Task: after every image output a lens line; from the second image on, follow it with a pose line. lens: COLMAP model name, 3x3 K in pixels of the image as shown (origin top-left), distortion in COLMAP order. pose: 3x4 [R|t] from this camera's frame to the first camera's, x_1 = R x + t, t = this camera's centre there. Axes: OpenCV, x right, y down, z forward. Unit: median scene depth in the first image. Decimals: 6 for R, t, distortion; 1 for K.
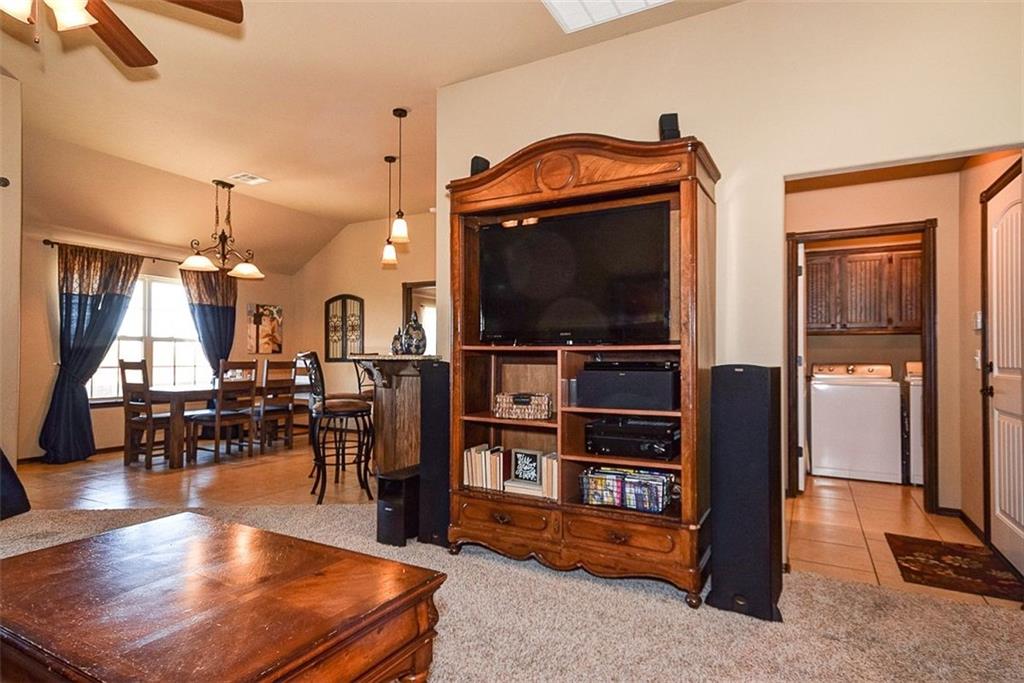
lens RADIAL K [[546.7, 0, 512.9], [0, 546.7, 345.9], [0, 0, 1]] dist [0.026269, 0.000751]
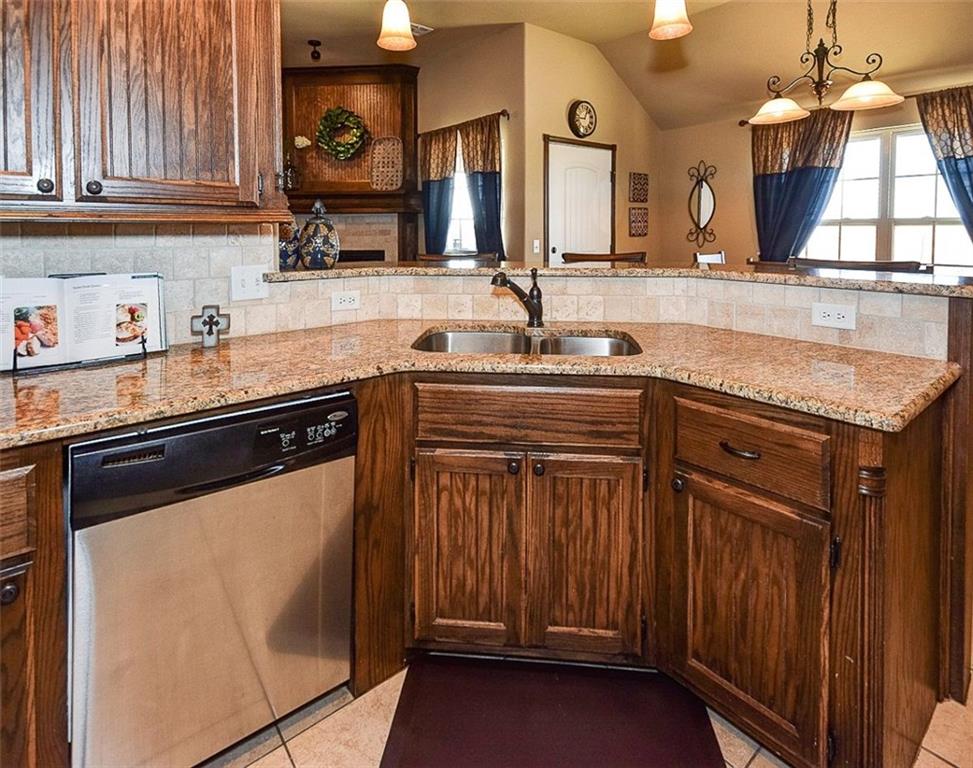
lens RADIAL K [[537.6, 0, 471.0], [0, 537.6, 248.4], [0, 0, 1]] dist [0.006153, 0.000450]
pose [[-0.395555, 0.029111, -0.917981, 0.164499], [0.019594, 0.999538, 0.023254, -0.006067], [0.918233, -0.008788, -0.395943, 0.874525]]
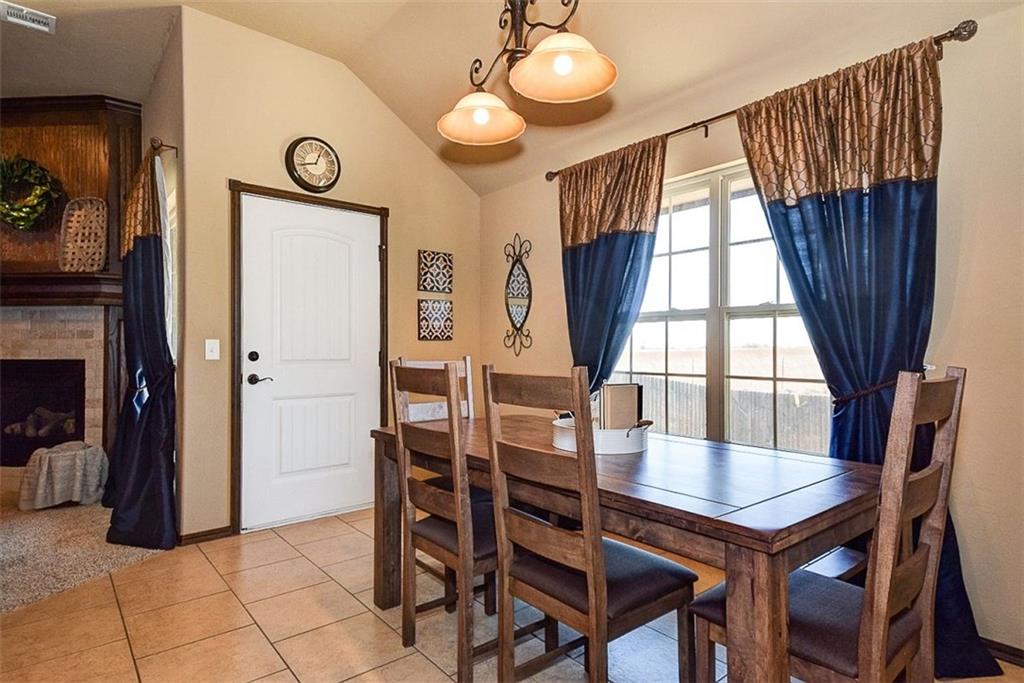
lens RADIAL K [[546.7, 0, 510.9], [0, 546.7, 340.9], [0, 0, 1]] dist [0.026269, 0.000751]
pose [[-0.360851, -0.015033, -0.932502, -0.207860], [0.016129, 0.999620, -0.022357, 0.018227], [0.932484, -0.023108, -0.360472, 1.103506]]
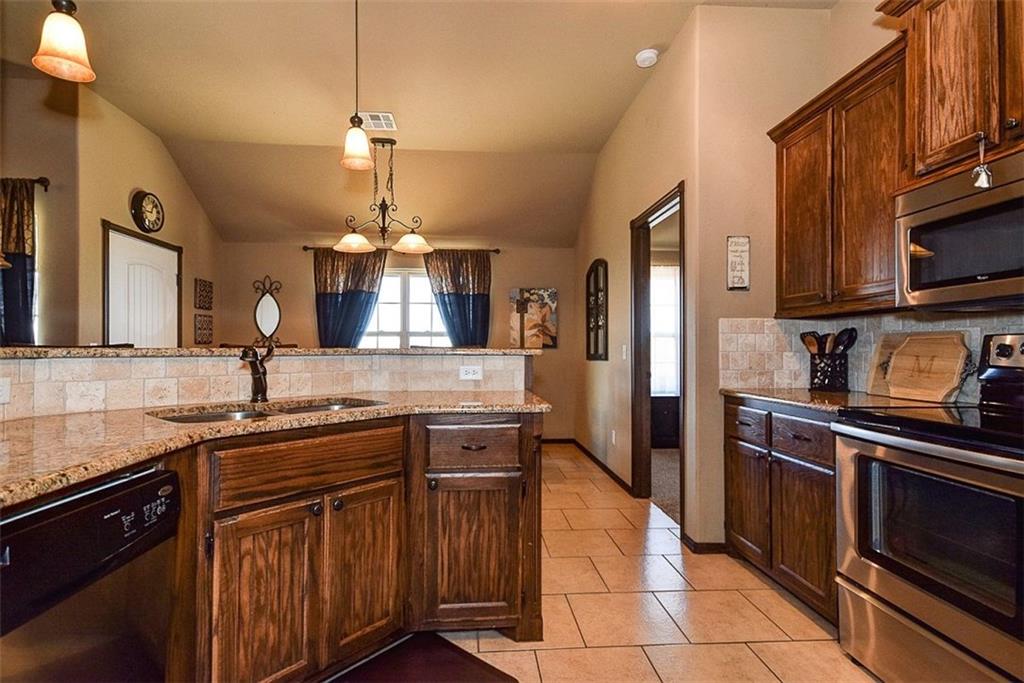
lens RADIAL K [[505.9, 0, 521.4], [0, 505.9, 345.4], [0, 0, 1]] dist [0.001076, 0.001939]
pose [[0.556920, -0.015224, -0.830427, 0.209307], [0.018626, 0.999809, -0.005838, 0.017725], [0.830357, -0.012217, 0.557097, 0.742116]]
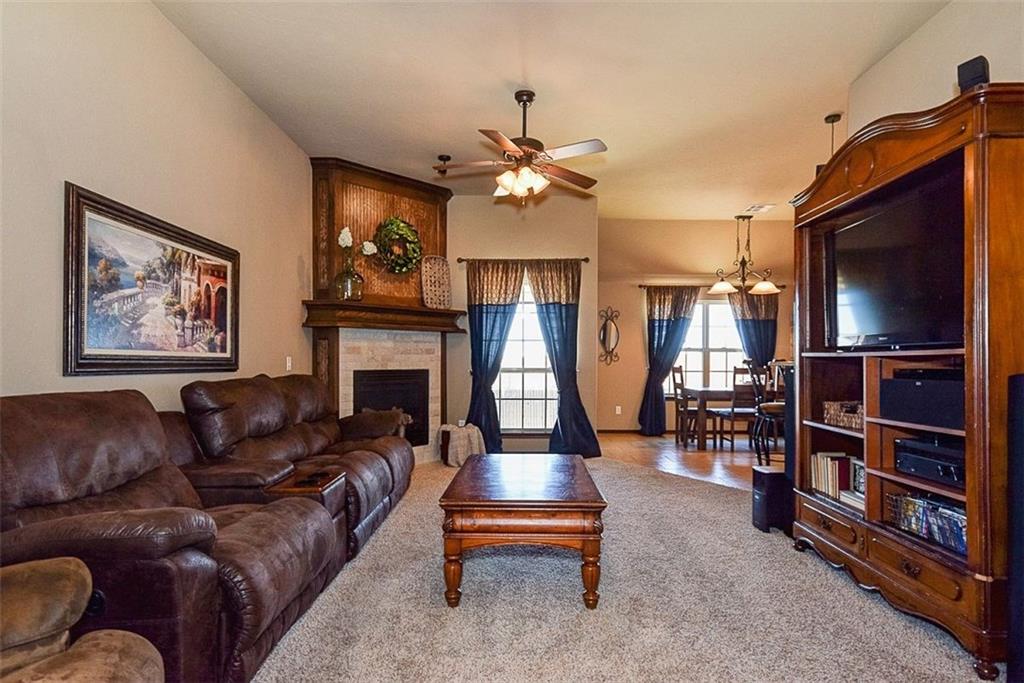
lens RADIAL K [[546.7, 0, 513.1], [0, 546.7, 354.7], [0, 0, 1]] dist [0.026269, 0.000751]
pose [[0.469713, -0.014220, -0.882705, 0.275739], [0.016186, 0.999841, -0.007494, 0.001132], [0.882671, -0.010768, 0.469868, 0.010032]]
